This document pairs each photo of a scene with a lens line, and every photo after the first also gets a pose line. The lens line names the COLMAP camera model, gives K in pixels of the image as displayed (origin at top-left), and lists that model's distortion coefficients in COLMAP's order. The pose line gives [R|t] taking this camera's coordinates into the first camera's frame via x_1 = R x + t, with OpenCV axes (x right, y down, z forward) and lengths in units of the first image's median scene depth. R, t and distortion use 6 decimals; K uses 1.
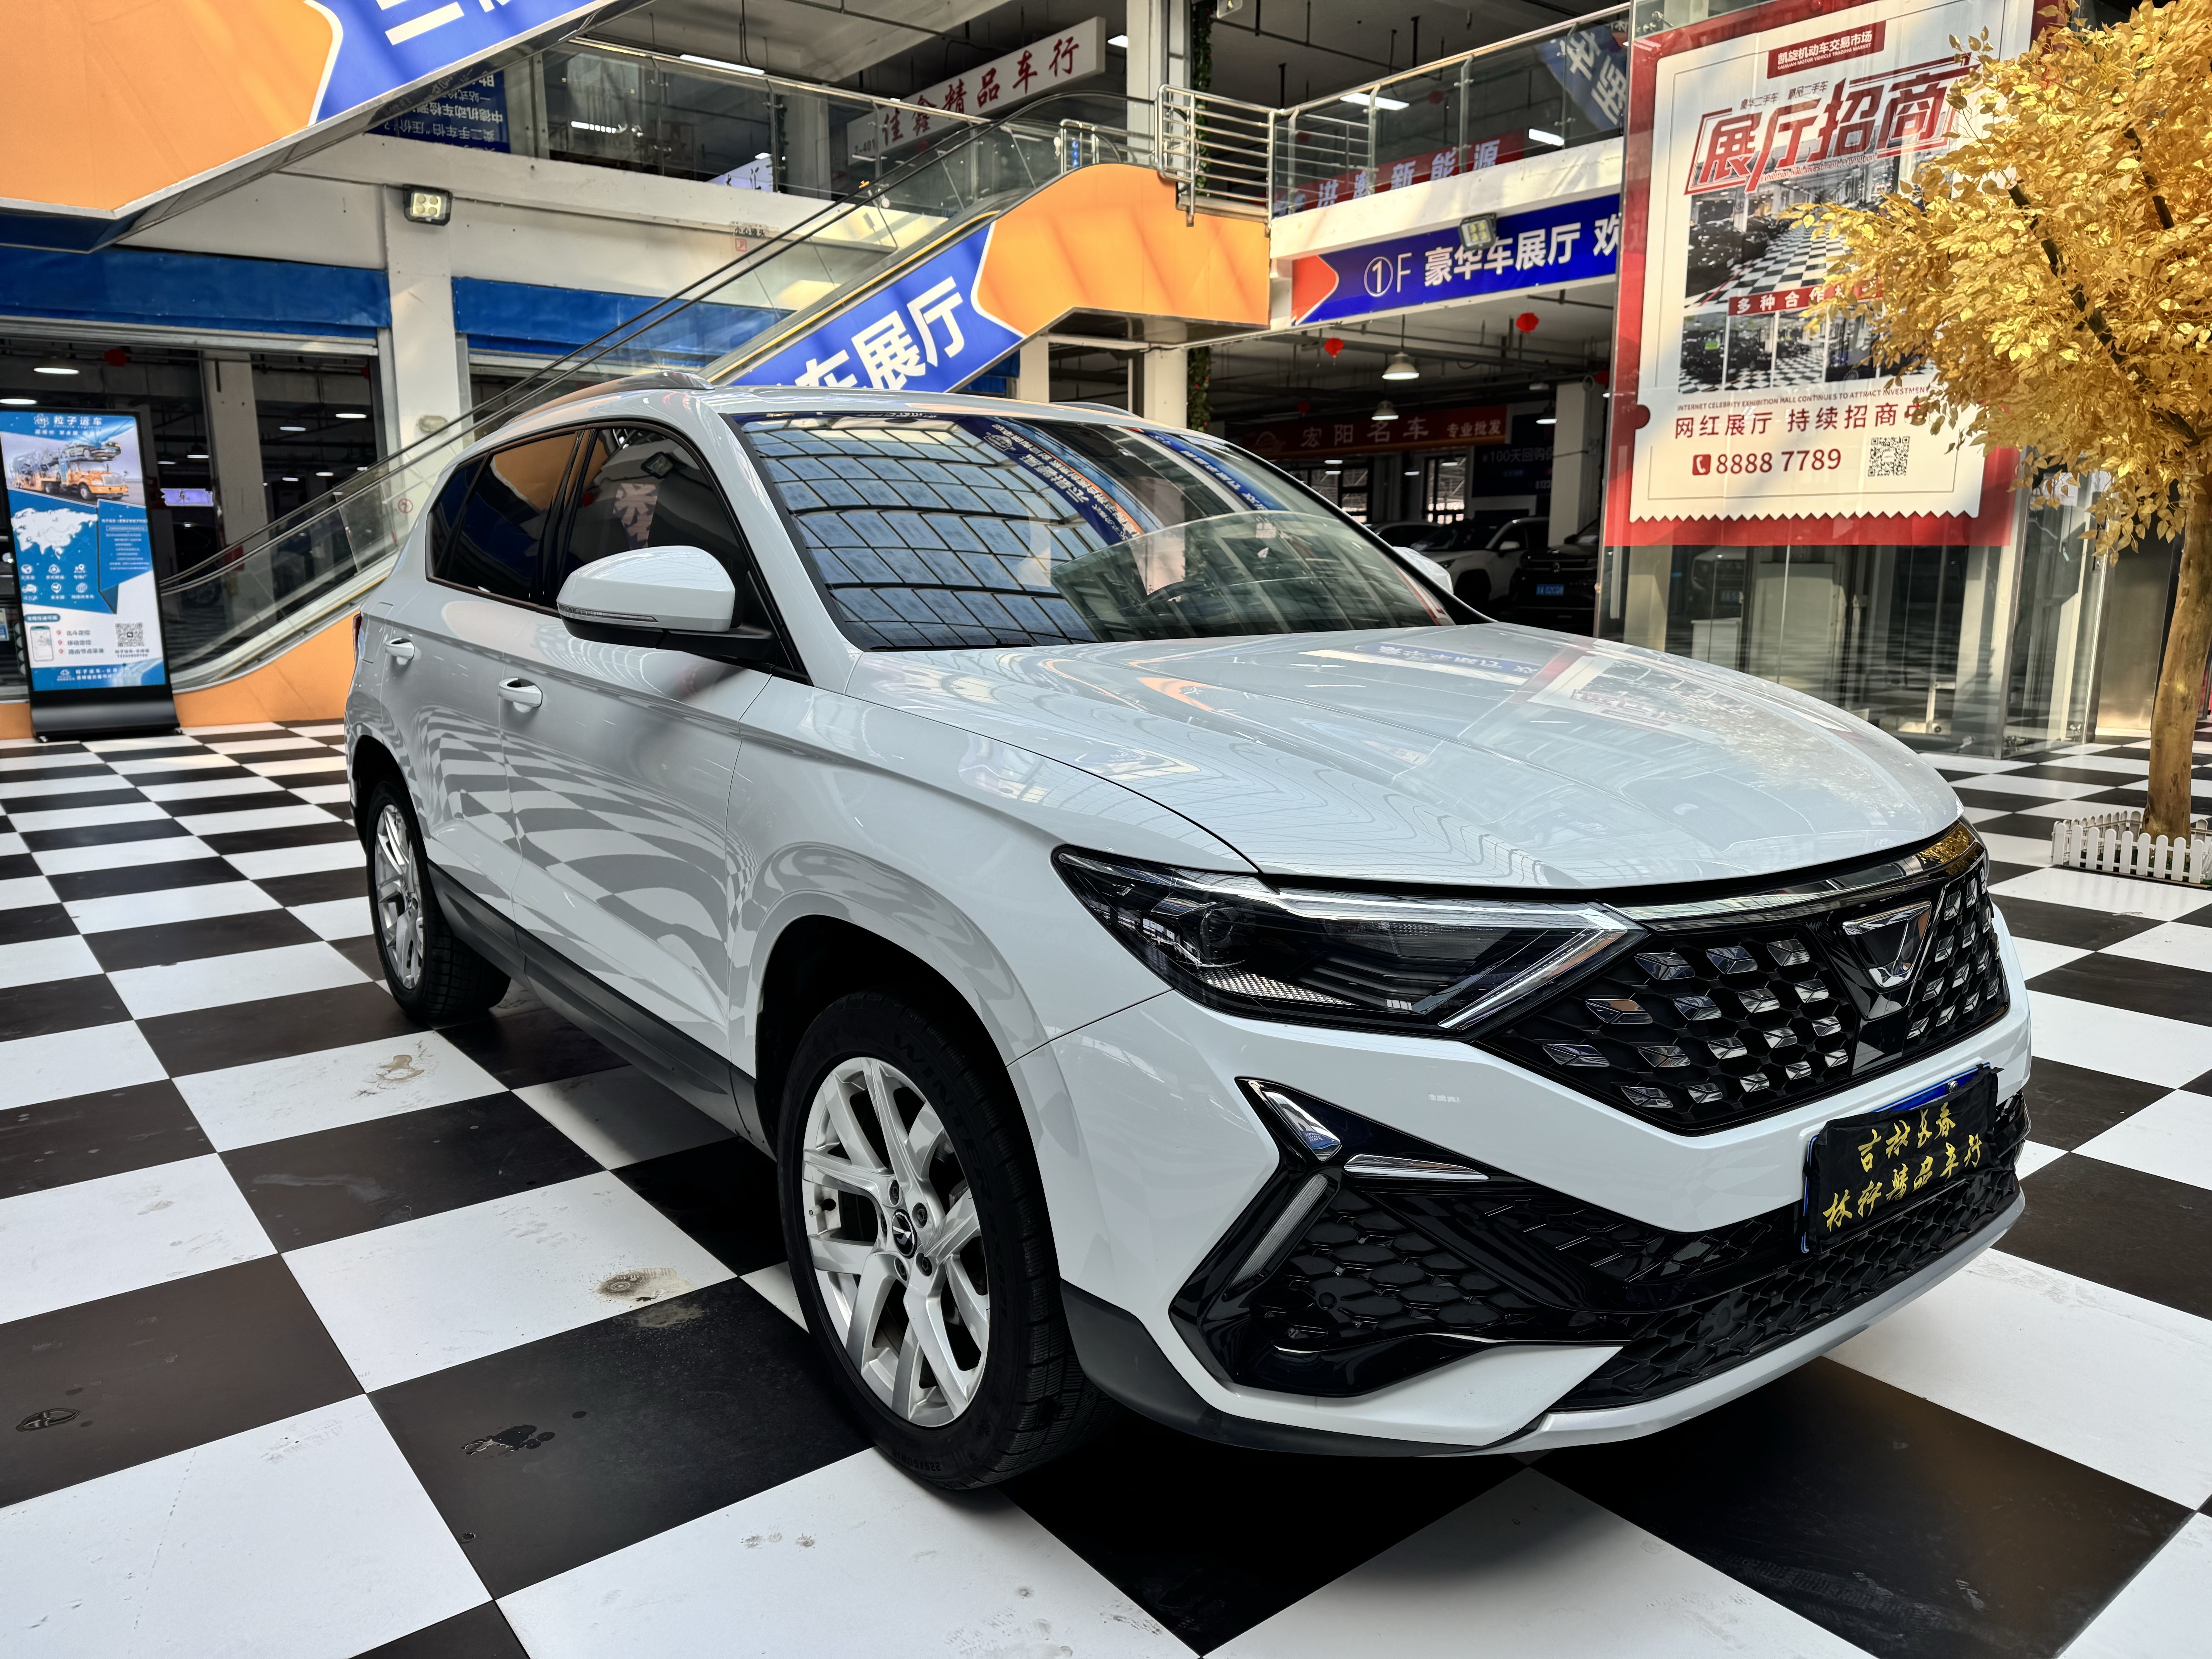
lens RADIAL K [[1565.8, 0, 1100.7], [0, 1565.8, 863.8], [0, 0, 1]] dist [-0.022443, 0.000965]
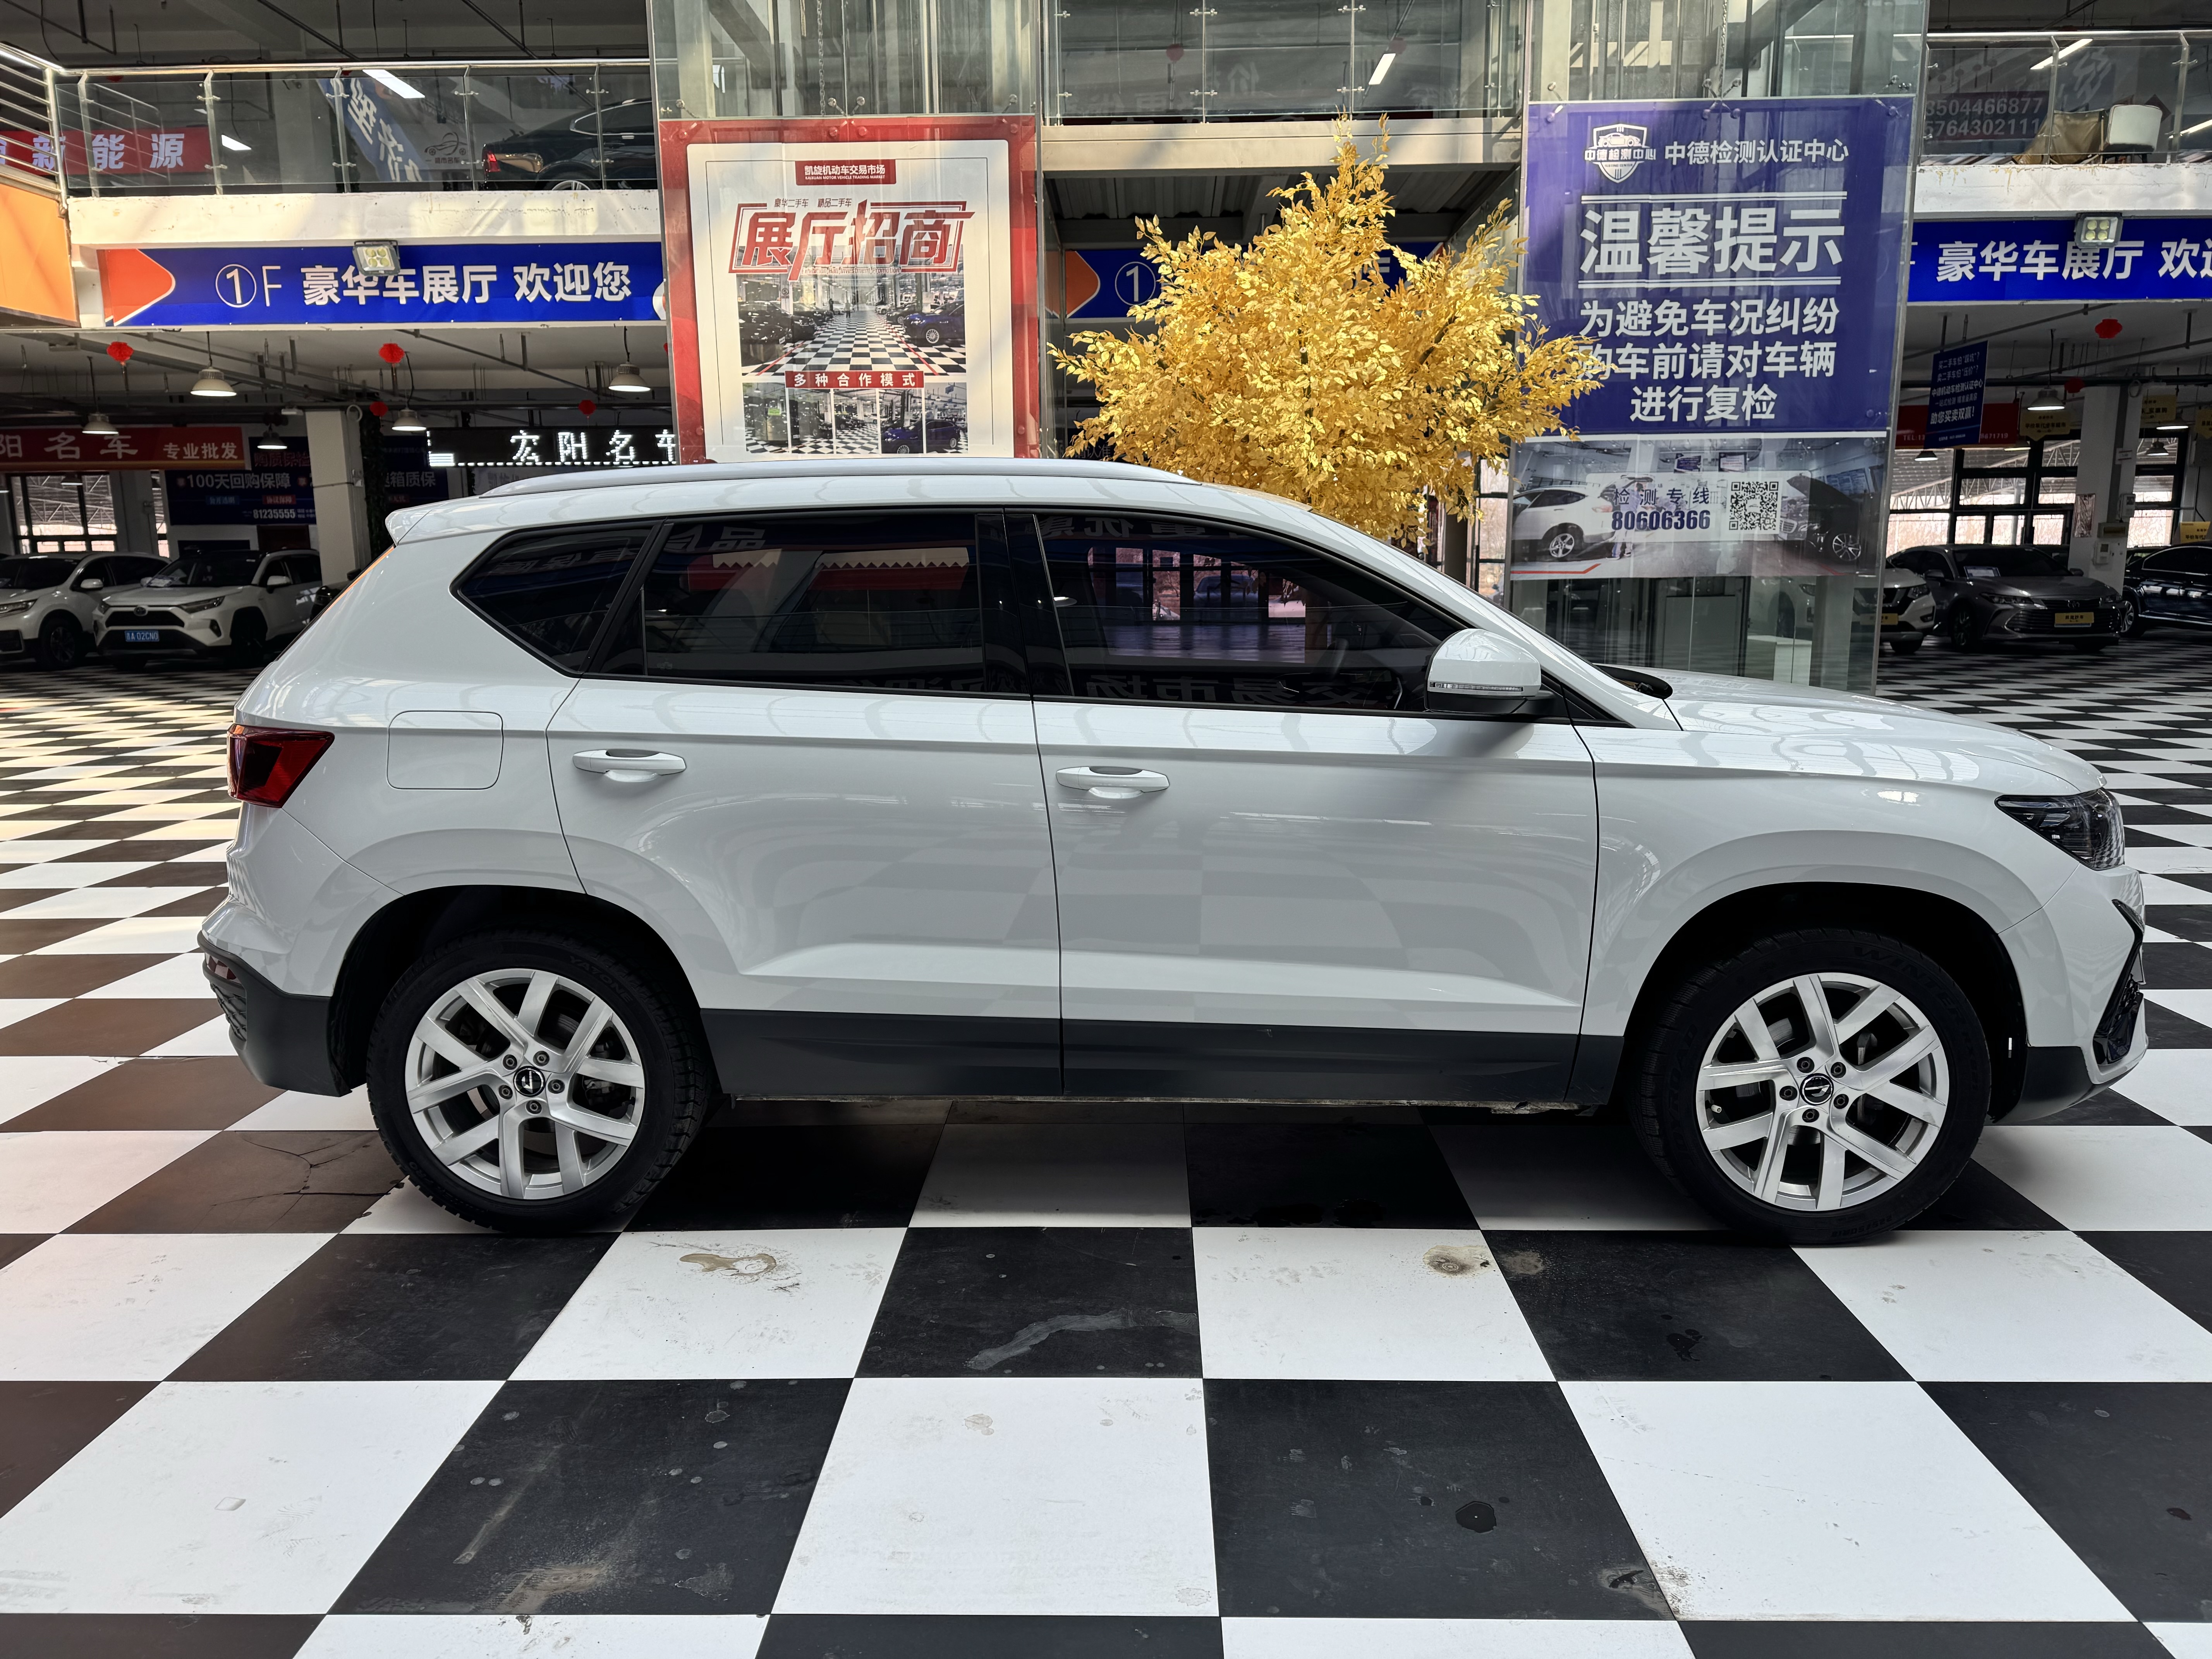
lens RADIAL K [[1565.8, 0, 1100.7], [0, 1565.8, 863.8], [0, 0, 1]] dist [-0.022443, 0.000965]
pose [[0.636912, -0.134260, 0.759156, -0.359806], [0.146970, 0.987805, 0.051393, -0.033744], [-0.756798, 0.078841, 0.648877, 0.114848]]
